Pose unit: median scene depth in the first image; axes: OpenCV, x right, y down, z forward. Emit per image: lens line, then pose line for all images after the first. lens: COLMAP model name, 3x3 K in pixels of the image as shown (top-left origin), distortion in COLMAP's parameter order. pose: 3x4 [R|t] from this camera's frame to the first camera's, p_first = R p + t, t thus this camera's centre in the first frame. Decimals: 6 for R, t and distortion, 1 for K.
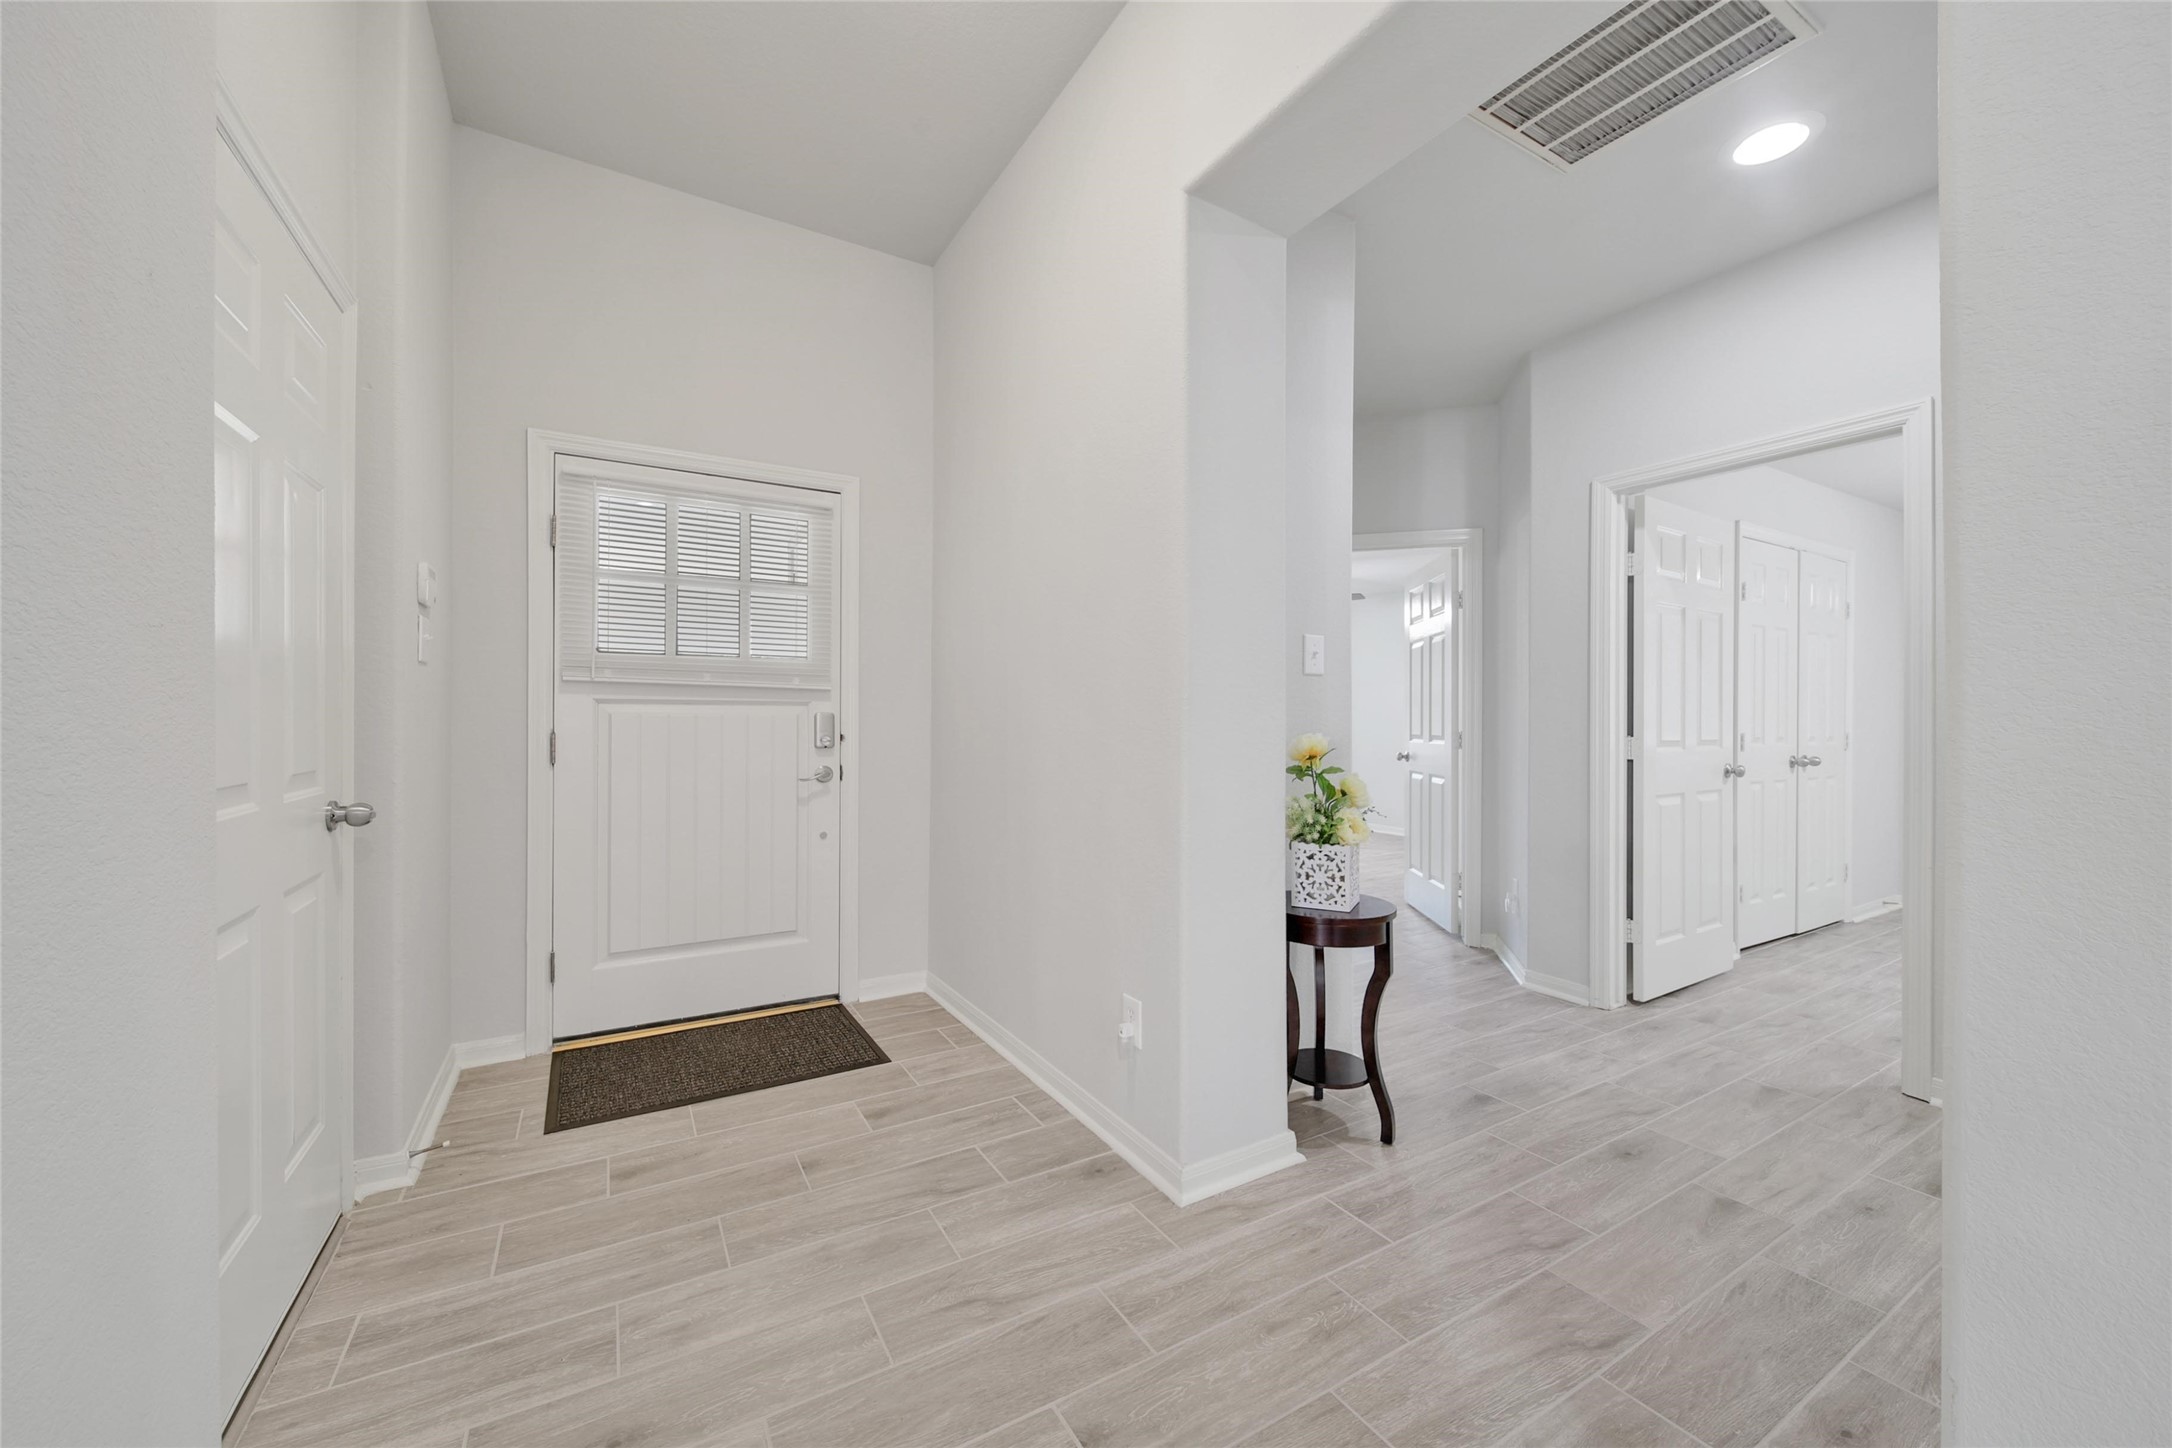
lens RADIAL K [[817.0, 0, 1169.5], [0, 817.0, 724.0], [0, 0, 1]] dist [-0.000501, 0.000003]
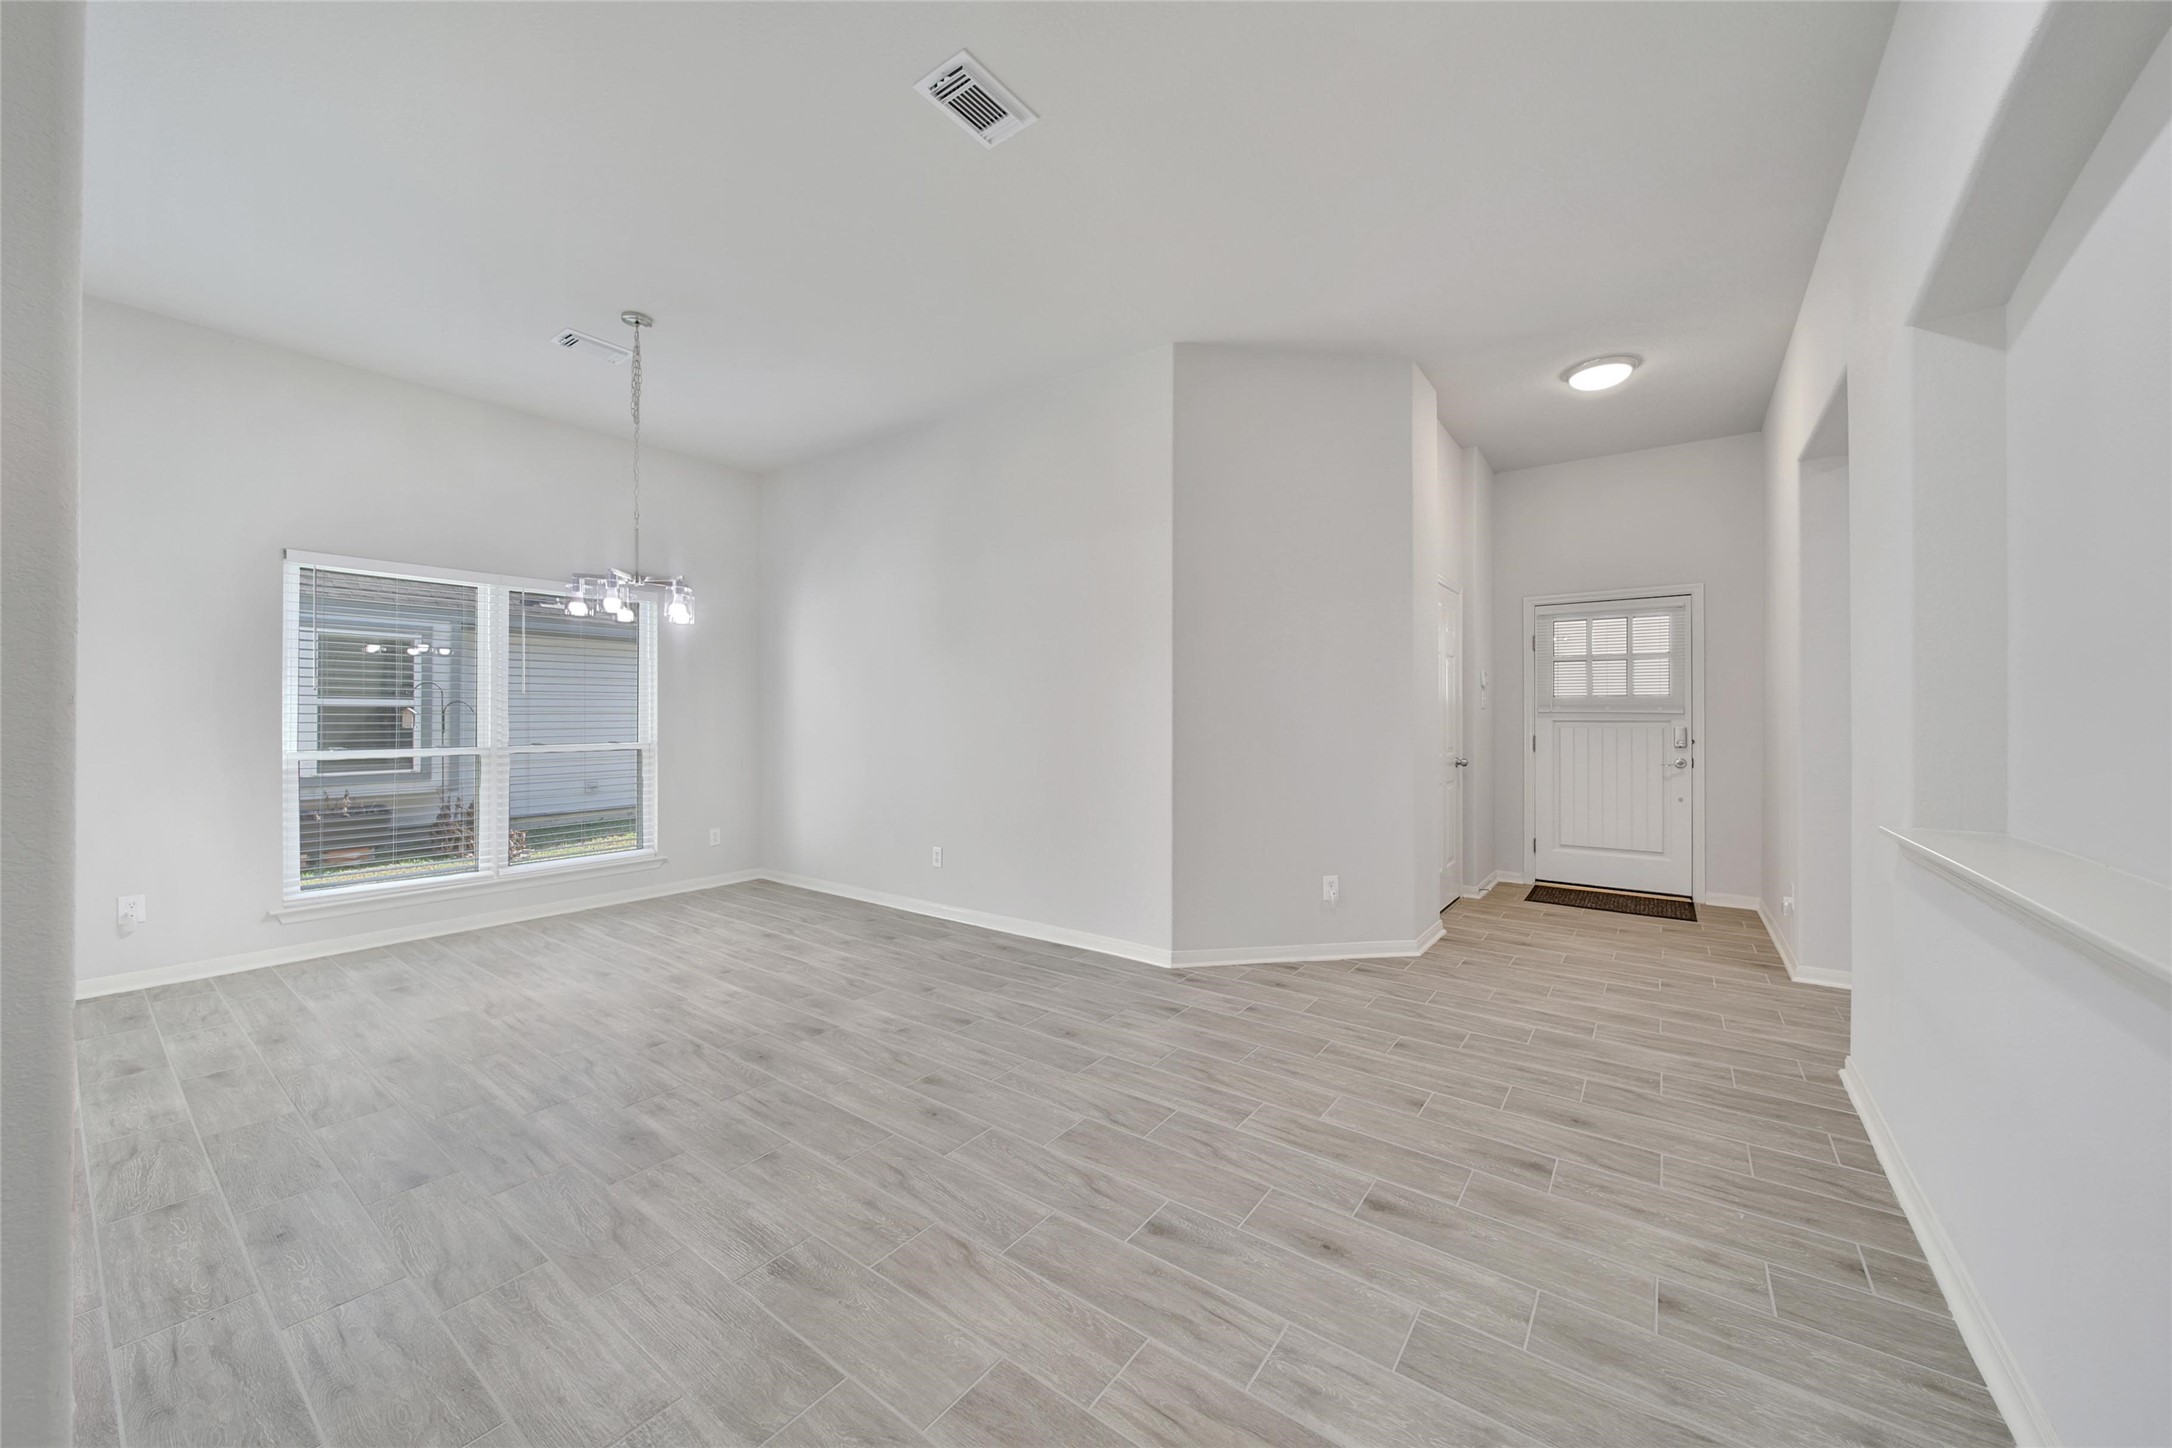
lens RADIAL K [[787.1, 0, 1092.0], [0, 787.1, 715.6], [0, 0, 1]] dist [-0.001207, -0.000288]
pose [[0.339588, -0.011810, -0.940500, 0.784745], [-0.006506, 0.999868, -0.014905, -0.005726], [0.940552, 0.011180, 0.339467, -0.787541]]
